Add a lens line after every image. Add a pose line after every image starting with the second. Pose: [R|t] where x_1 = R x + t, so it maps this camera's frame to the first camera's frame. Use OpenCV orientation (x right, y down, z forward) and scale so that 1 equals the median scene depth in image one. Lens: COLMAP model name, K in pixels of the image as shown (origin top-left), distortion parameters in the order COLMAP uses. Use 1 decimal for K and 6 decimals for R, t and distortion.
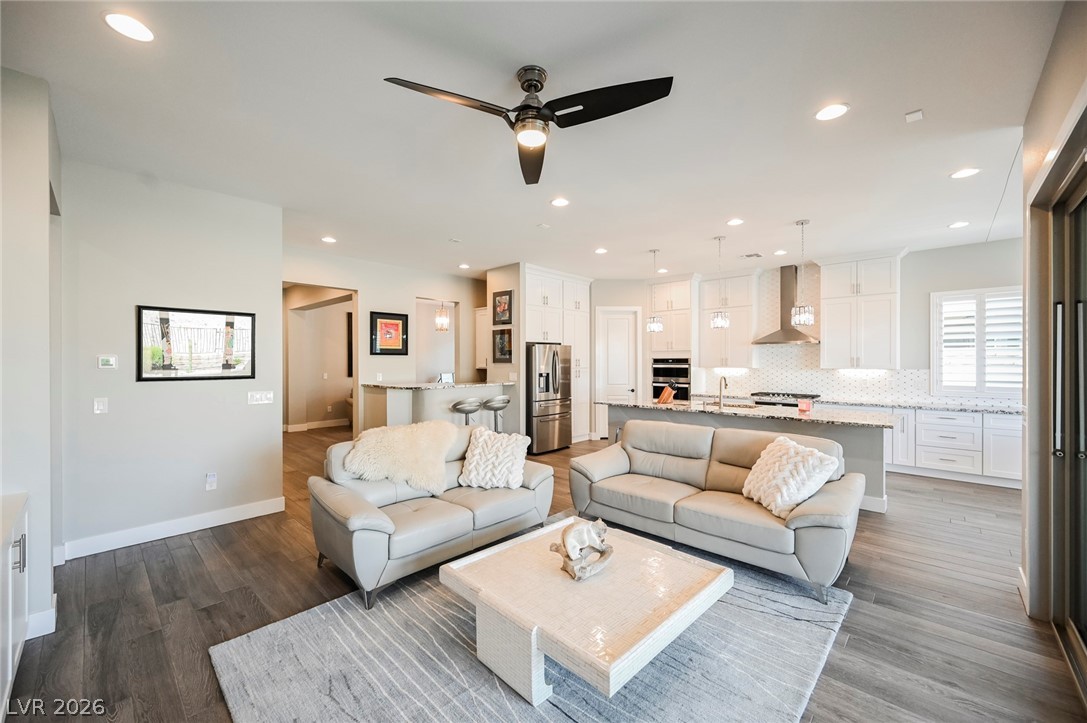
lens RADIAL K [[427.3, 0, 539.8], [0, 427.3, 359.4], [0, 0, 1]] dist [-0.003527, 0.000601]
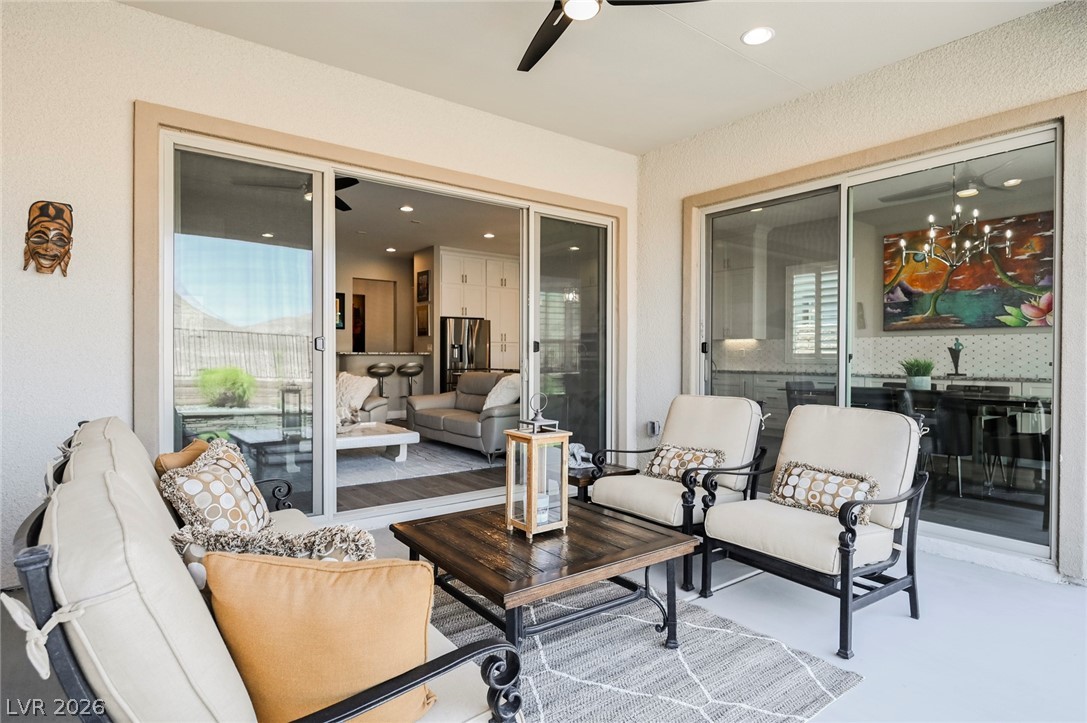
lens RADIAL K [[581.6, 0, 527.7], [0, 581.6, 362.7], [0, 0, 1]] dist [-0.004794, 0.001136]
pose [[0.984611, 0.008201, -0.174568, 0.450992], [-0.005300, 0.999840, 0.017078, 0.051538], [0.174680, -0.015890, 0.984497, -0.451846]]
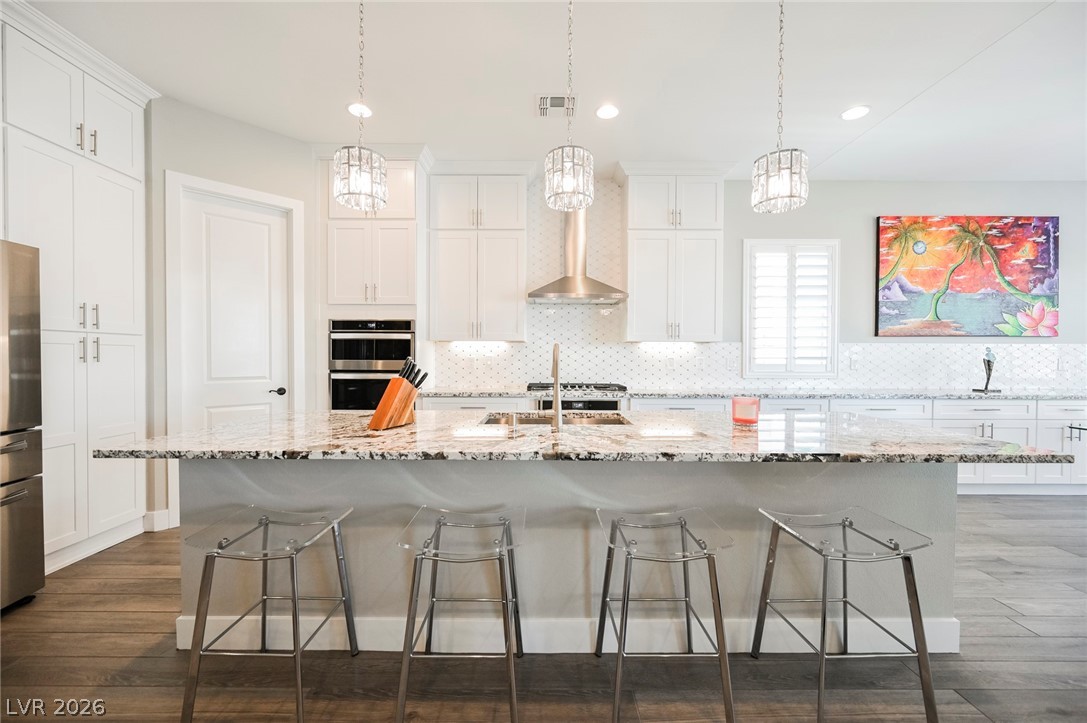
lens RADIAL K [[427.3, 0, 542.8], [0, 427.3, 362.6], [0, 0, 1]] dist [-0.003527, 0.000601]
pose [[0.722451, -0.005034, 0.691404, 0.129602], [-0.008031, 0.999845, 0.015671, 0.040577], [-0.691376, -0.016874, 0.722298, 0.590684]]
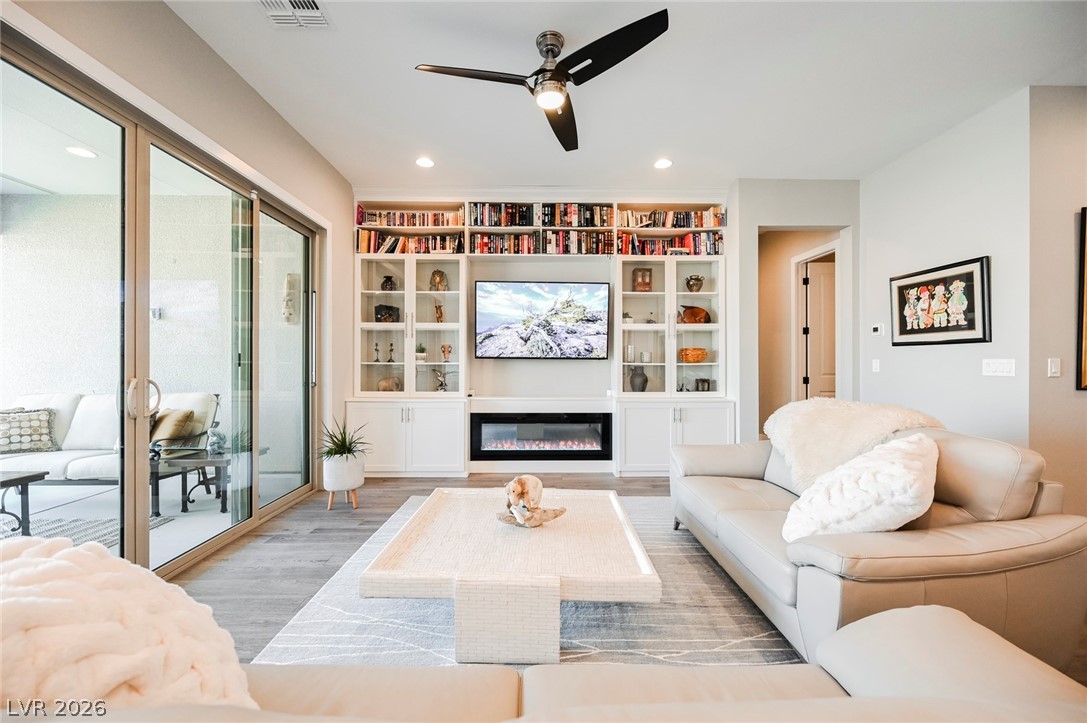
lens RADIAL K [[427.3, 0, 537.5], [0, 427.3, 364.7], [0, 0, 1]] dist [-0.003527, 0.000601]
pose [[-0.719853, 0.005760, -0.694103, 0.259064], [0.001784, 0.999978, 0.006448, 0.047018], [0.694124, 0.003404, -0.719847, 0.588782]]
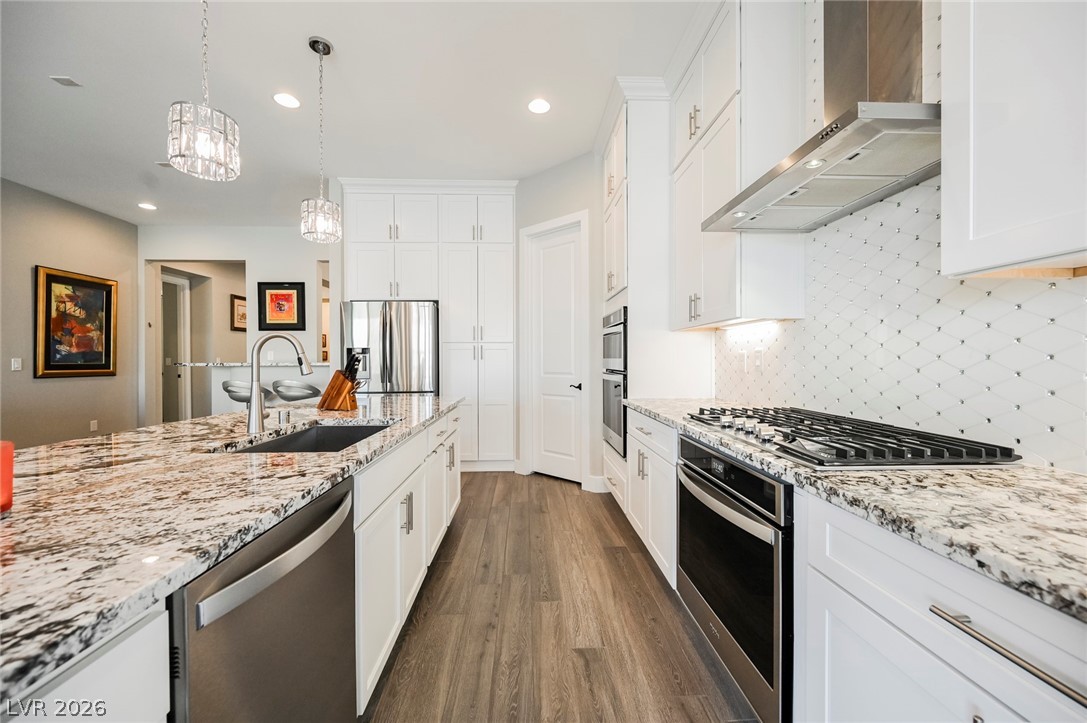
lens RADIAL K [[427.3, 0, 538.7], [0, 427.3, 361.0], [0, 0, 1]] dist [-0.003527, 0.000601]
pose [[0.712849, 0.002572, -0.701313, 0.622196], [0.005057, 0.999948, 0.008808, 0.046039], [0.701300, -0.009826, 0.712799, 0.733715]]
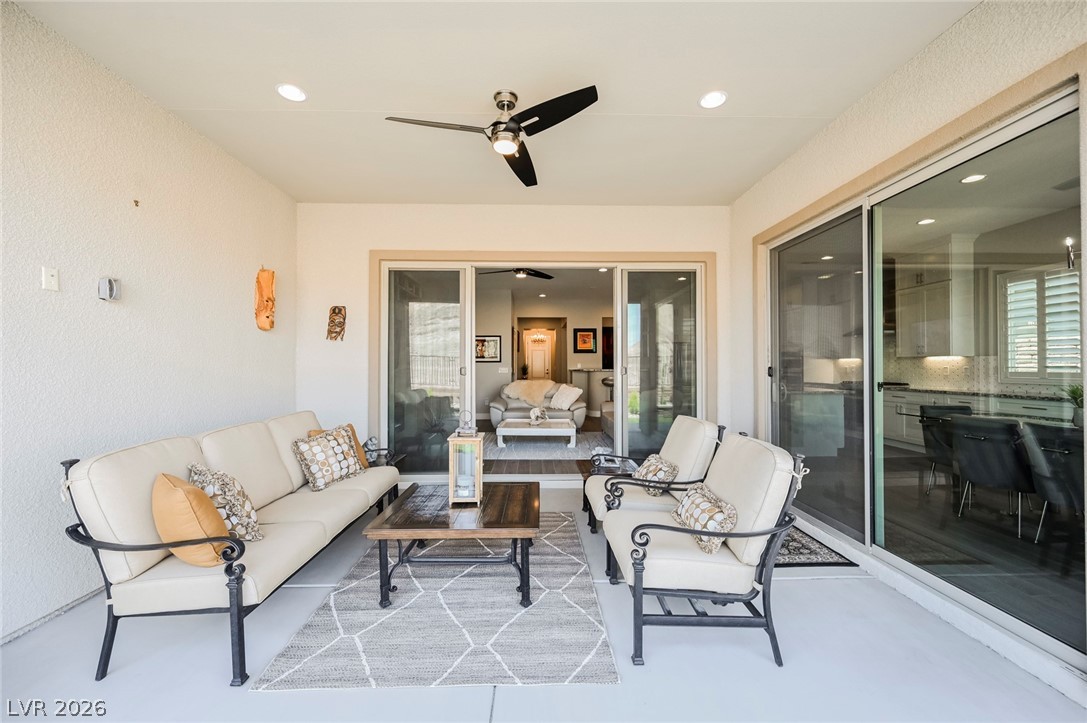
lens RADIAL K [[427.3, 0, 540.5], [0, 427.3, 361.2], [0, 0, 1]] dist [-0.003527, 0.000601]
pose [[0.700571, -0.006709, -0.713551, 0.736807], [0.003227, 0.999975, -0.006234, 0.032511], [0.713575, 0.002065, 0.700576, -0.326738]]
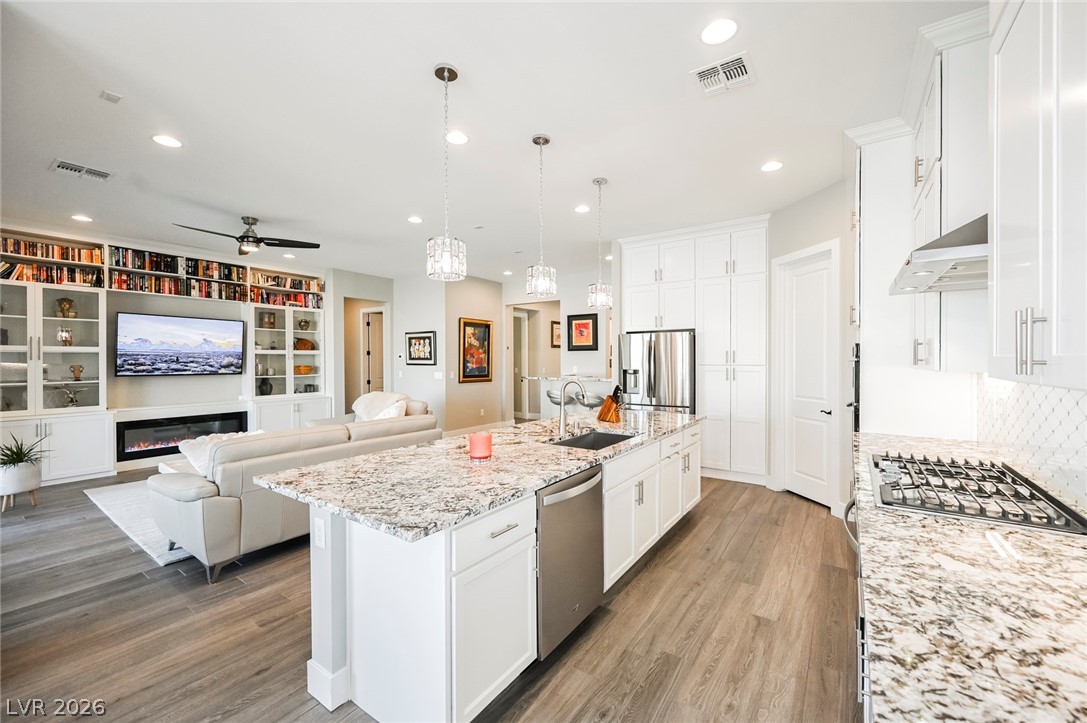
lens RADIAL K [[427.3, 0, 544.9], [0, 427.3, 357.7], [0, 0, 1]] dist [-0.003527, 0.000601]
pose [[0.154238, -0.003420, -0.988028, 0.770827], [0.004506, 0.999986, -0.002758, 0.011204], [0.988023, -0.004026, 0.154251, 0.707458]]
